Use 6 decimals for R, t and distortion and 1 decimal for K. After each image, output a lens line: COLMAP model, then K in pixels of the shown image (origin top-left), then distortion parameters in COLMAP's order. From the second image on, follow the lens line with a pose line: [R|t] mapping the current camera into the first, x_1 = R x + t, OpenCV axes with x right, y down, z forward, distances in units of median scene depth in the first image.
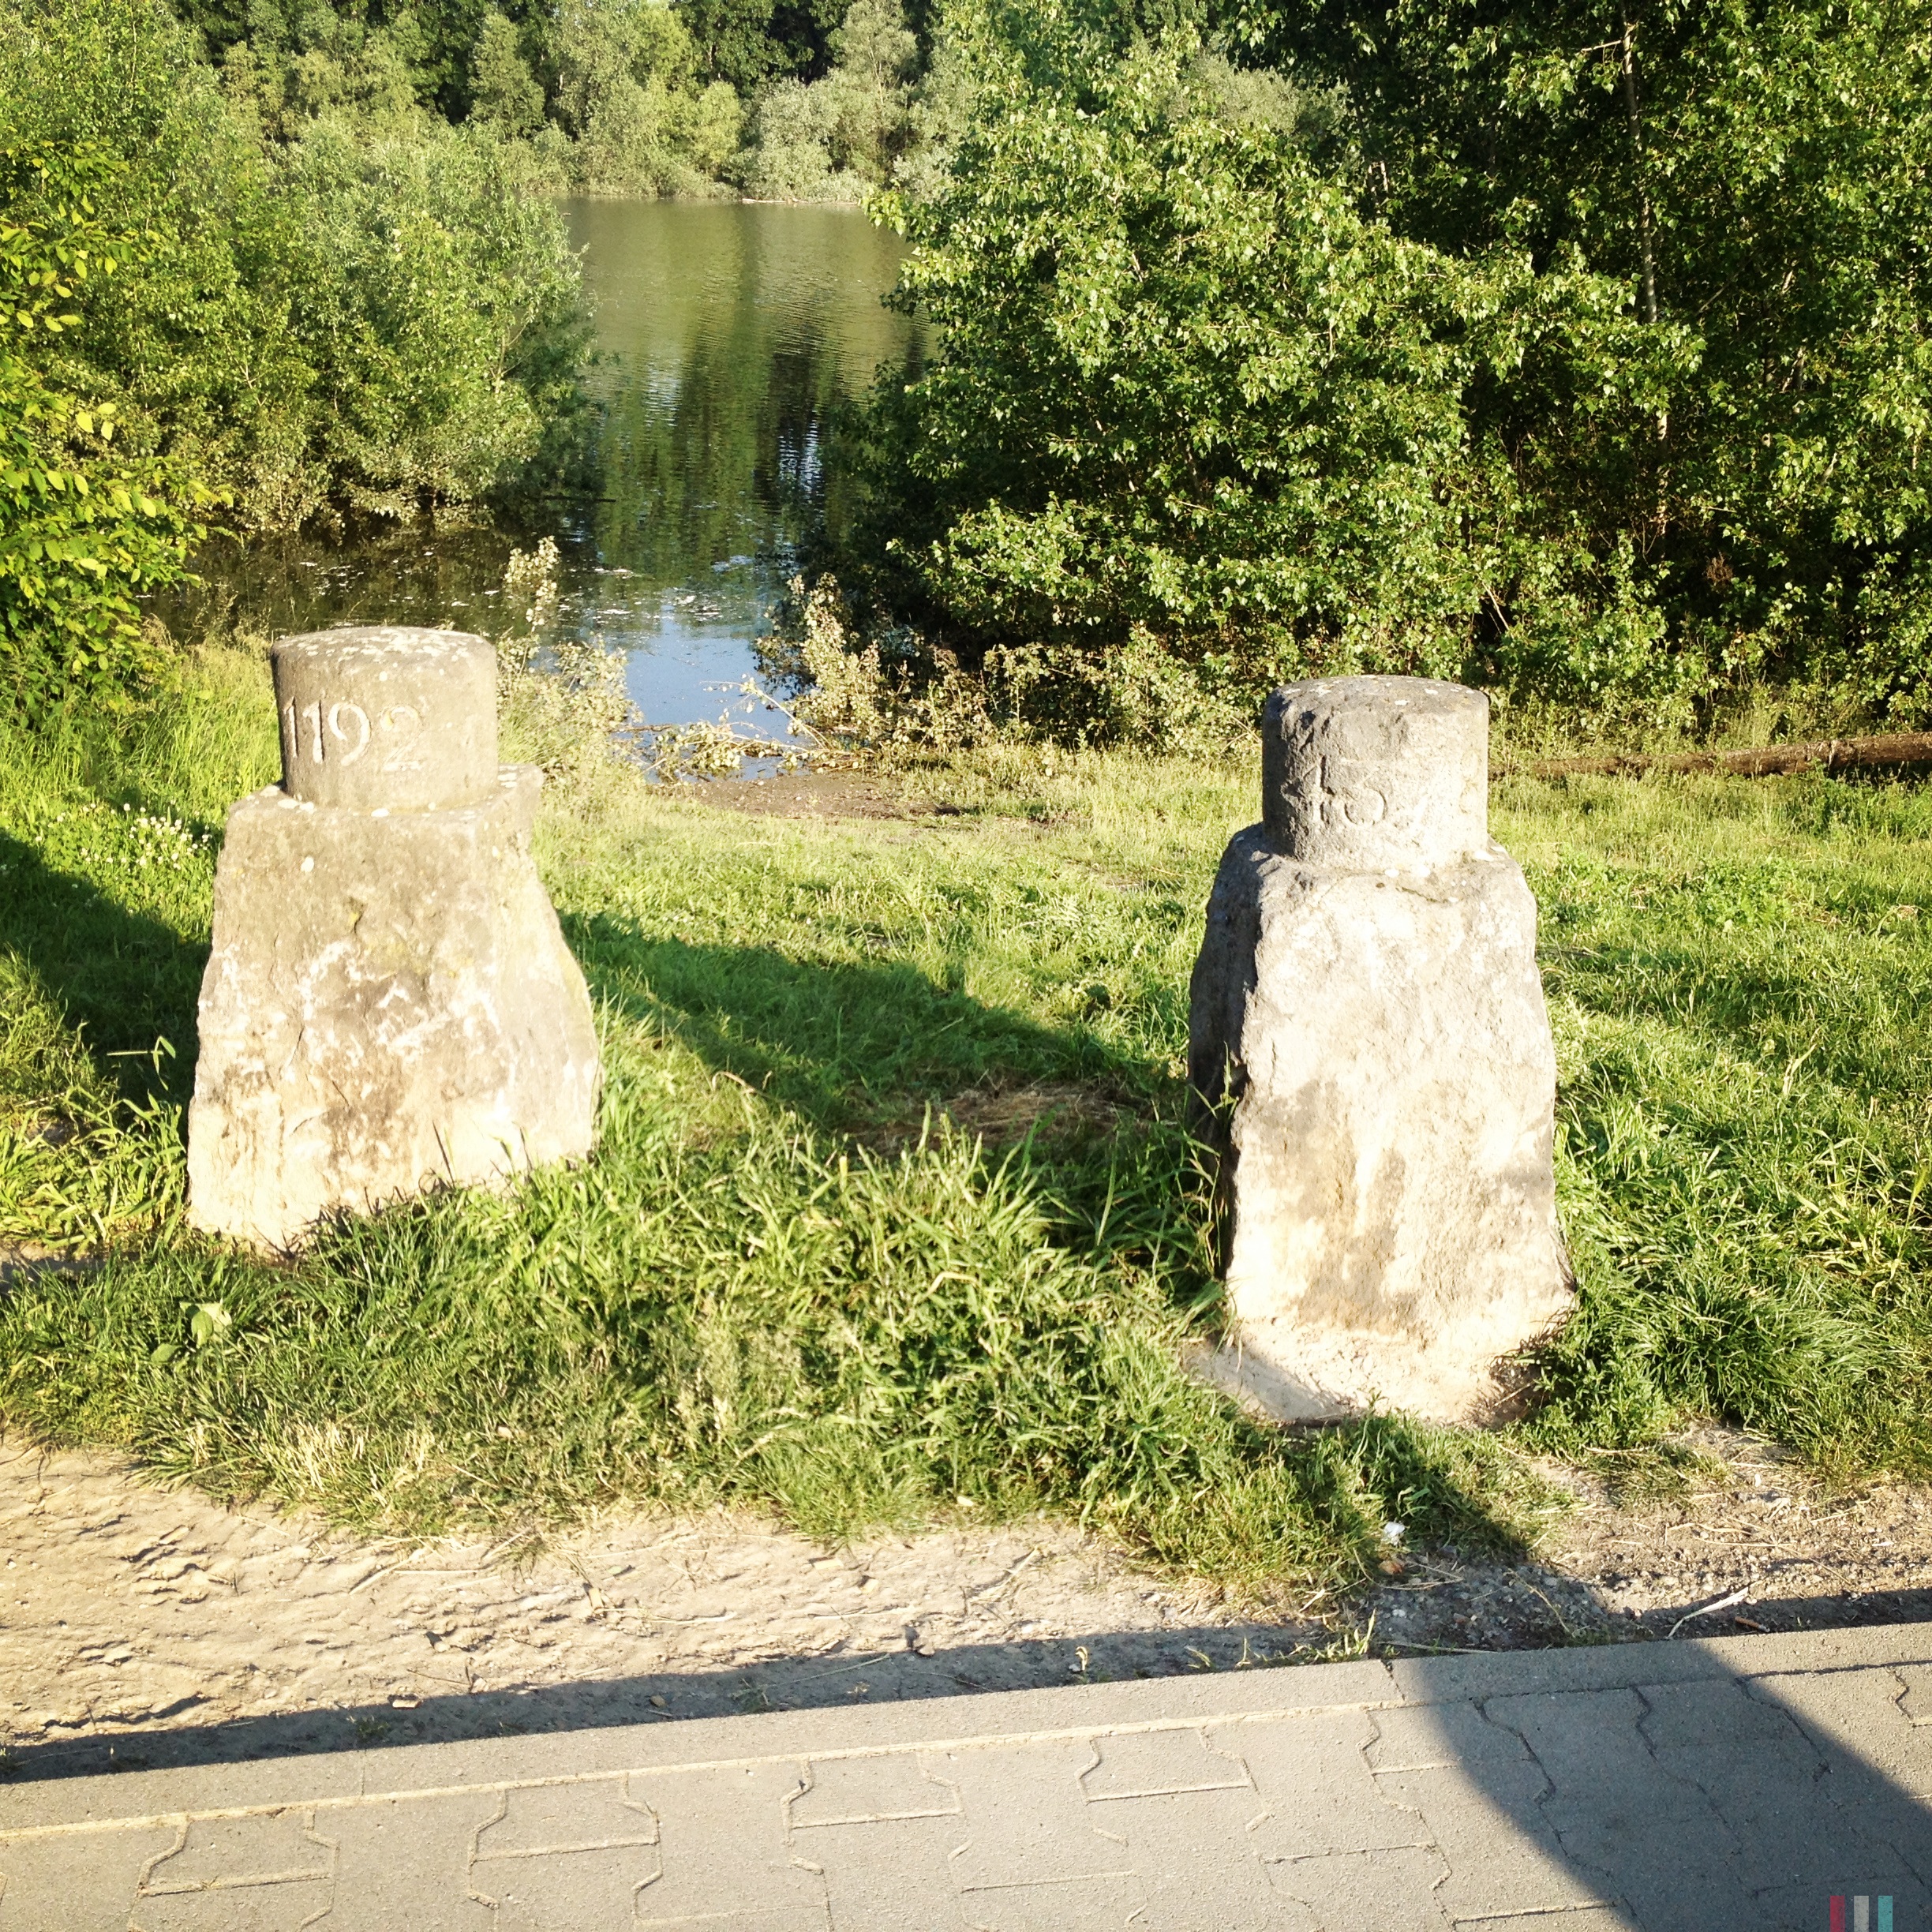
lens RADIAL K [[2522.7, 0, 963.1], [0, 2522.7, 967.1], [0, 0, 1]] dist [0.098226, -0.176741]
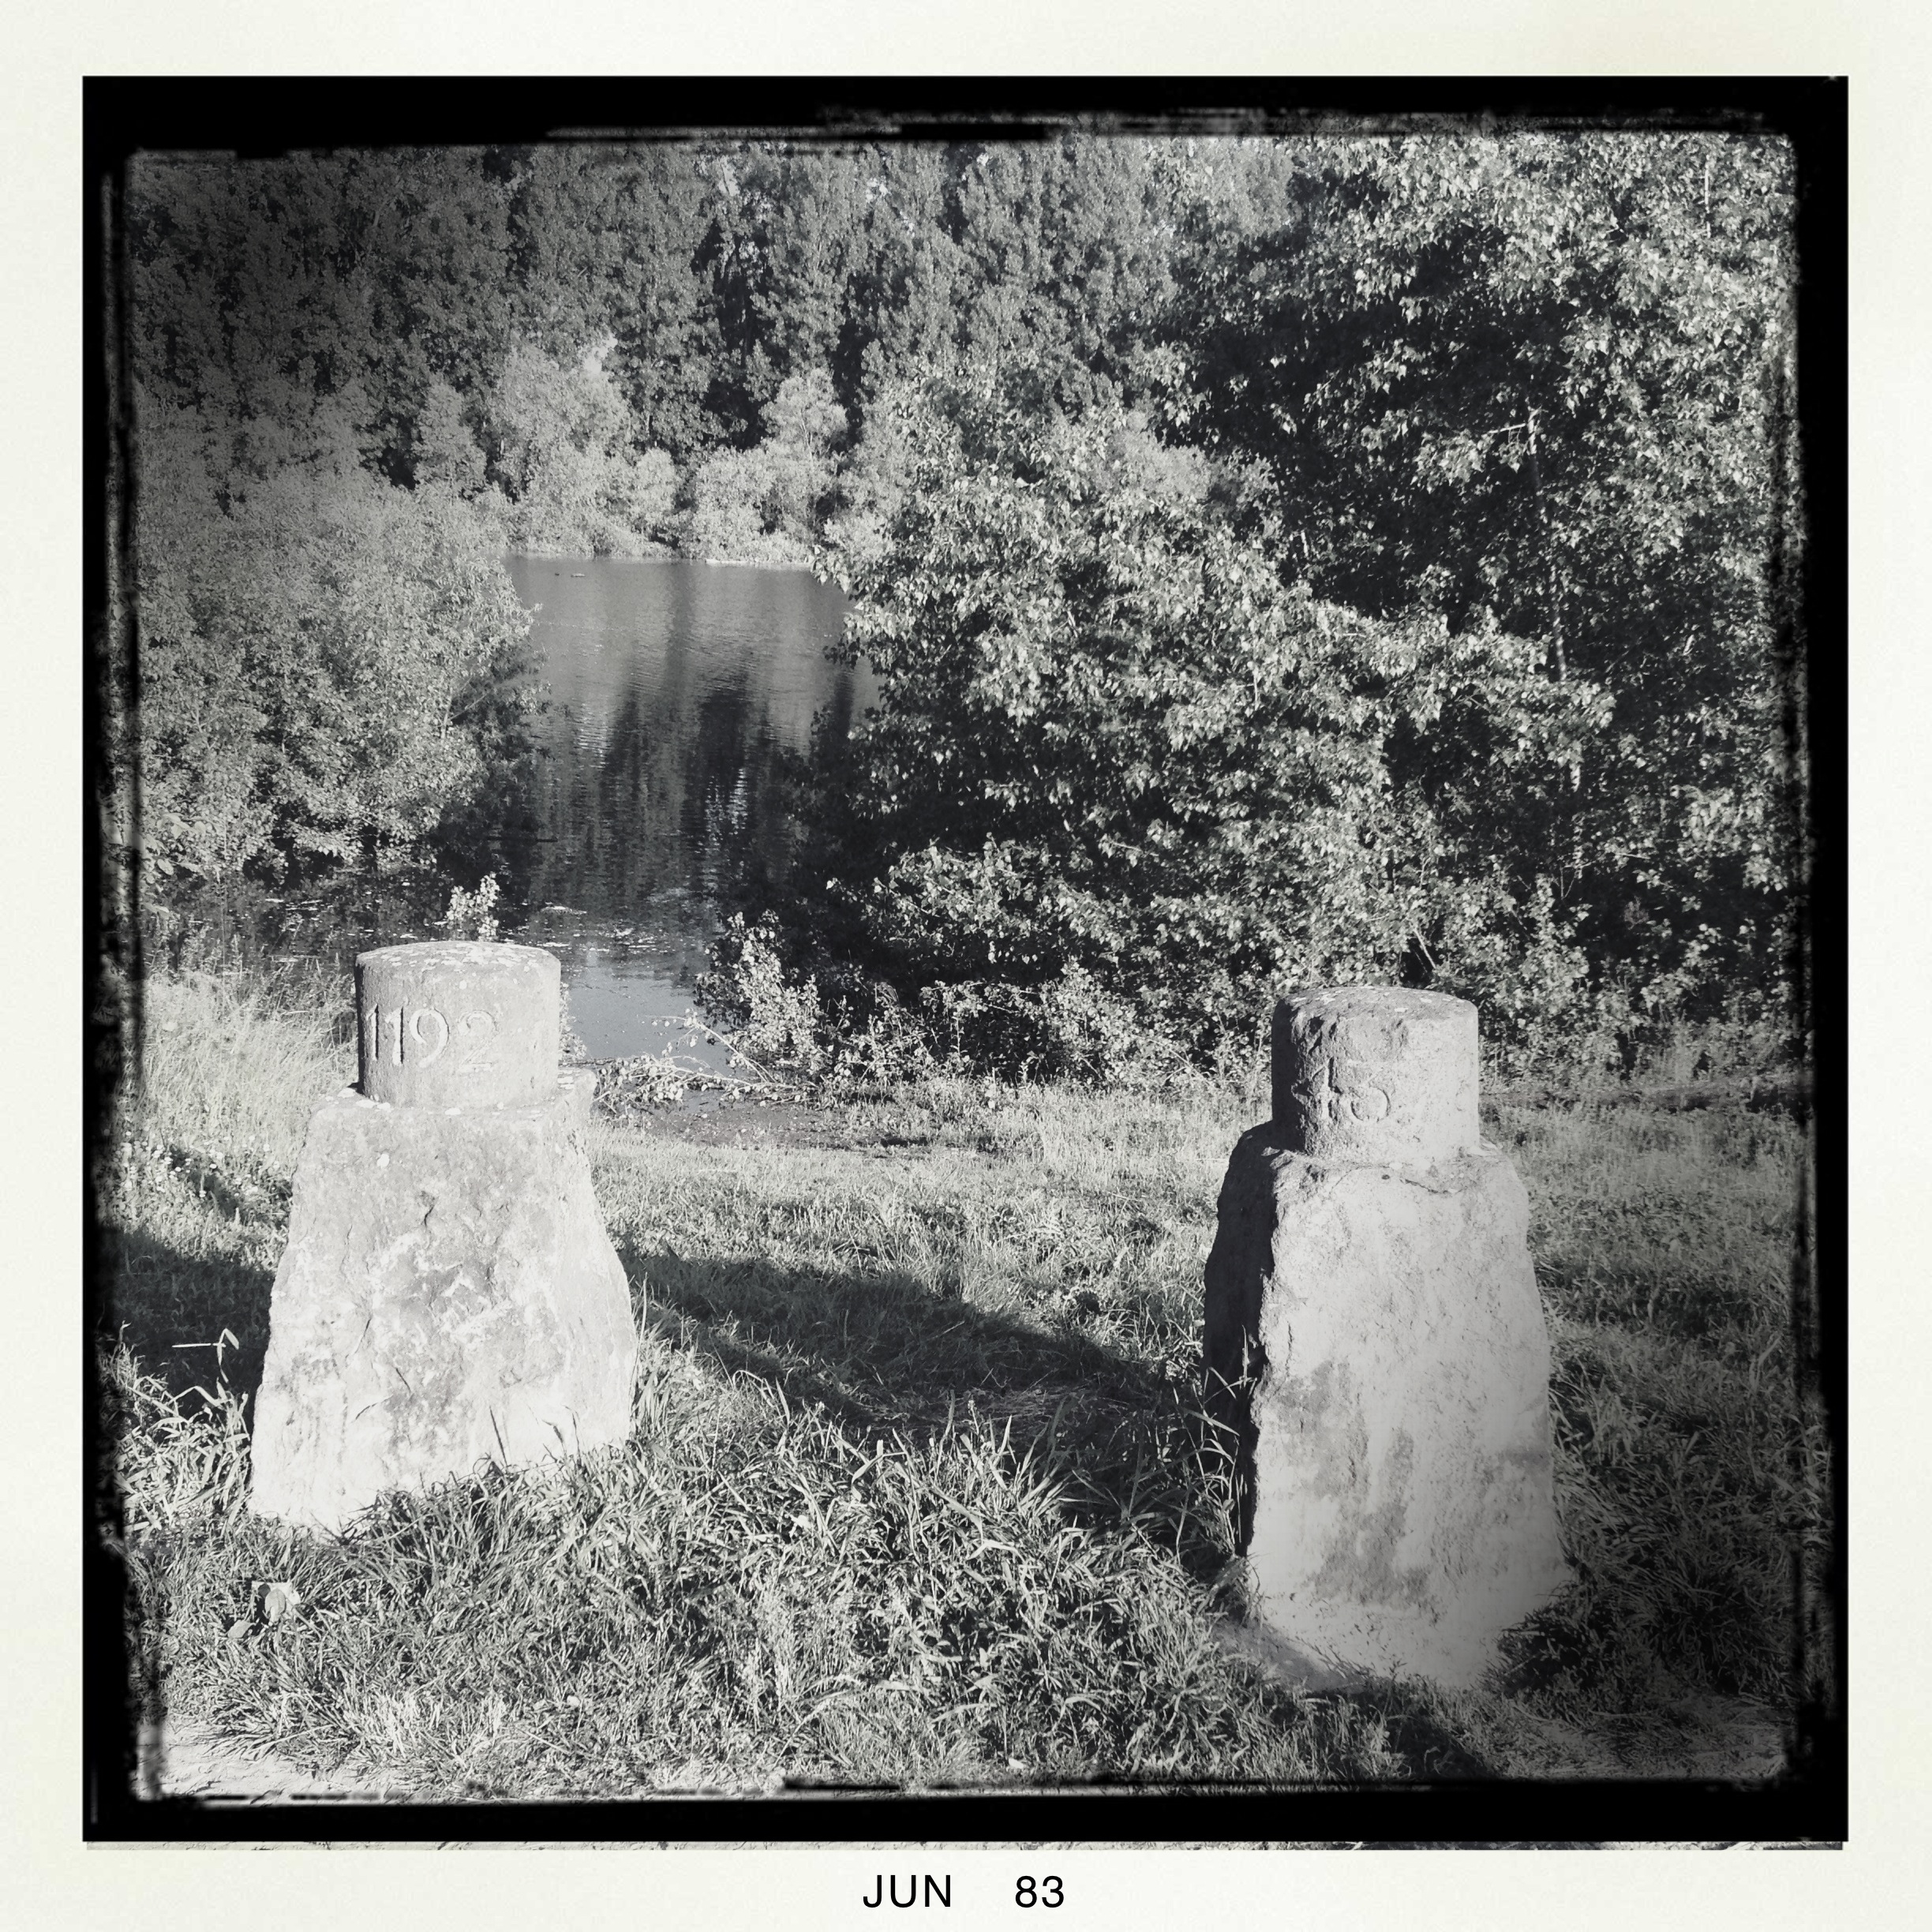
lens RADIAL K [[2552.0, 0, 973.2], [0, 2552.0, 909.1], [0, 0, 1]] dist [0.088226, -0.164102]
pose [[0.999303, 0.003456, 0.037170, -0.050289], [0.002404, 0.987680, -0.156472, 0.024250], [-0.037253, 0.156452, 0.986983, -0.092628]]
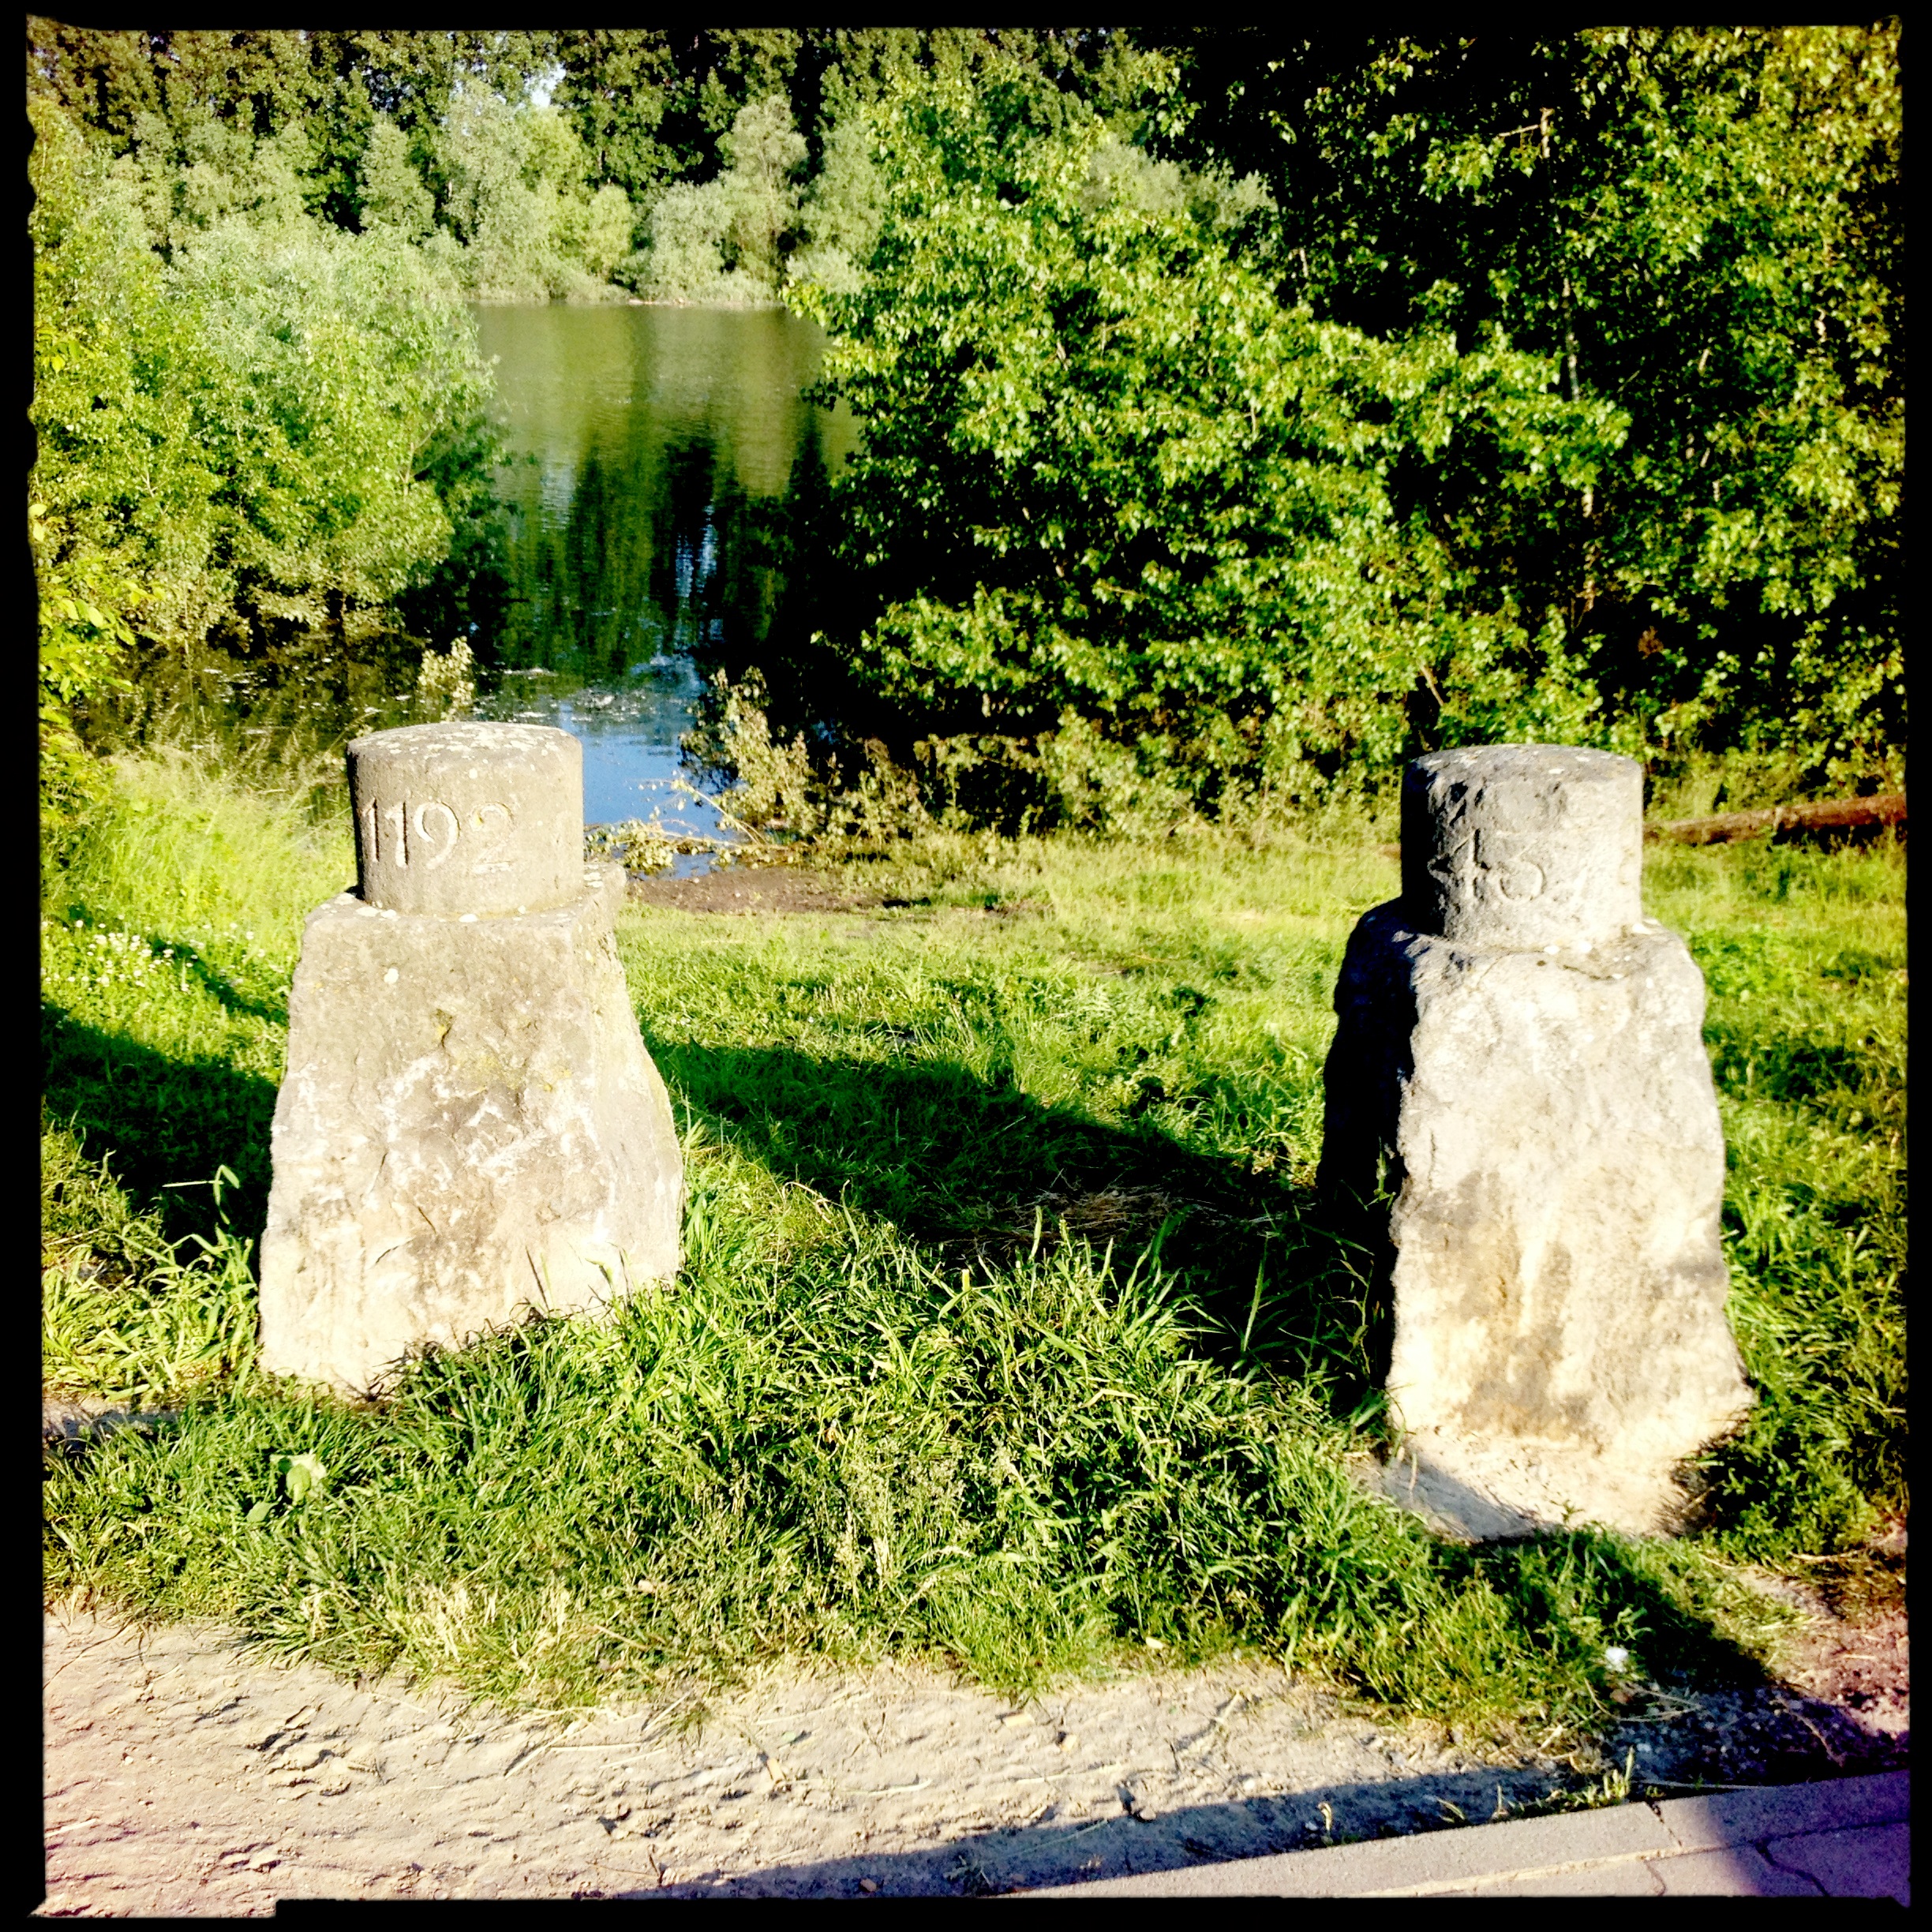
lens RADIAL K [[2546.7, 0, 968.2], [0, 2546.7, 912.6], [0, 0, 1]] dist [0.088720, -0.190781]
pose [[0.998566, -0.029565, 0.044631, -0.087441], [0.032096, 0.997853, -0.057090, -0.002975], [-0.042847, 0.058440, 0.997371, 0.049117]]
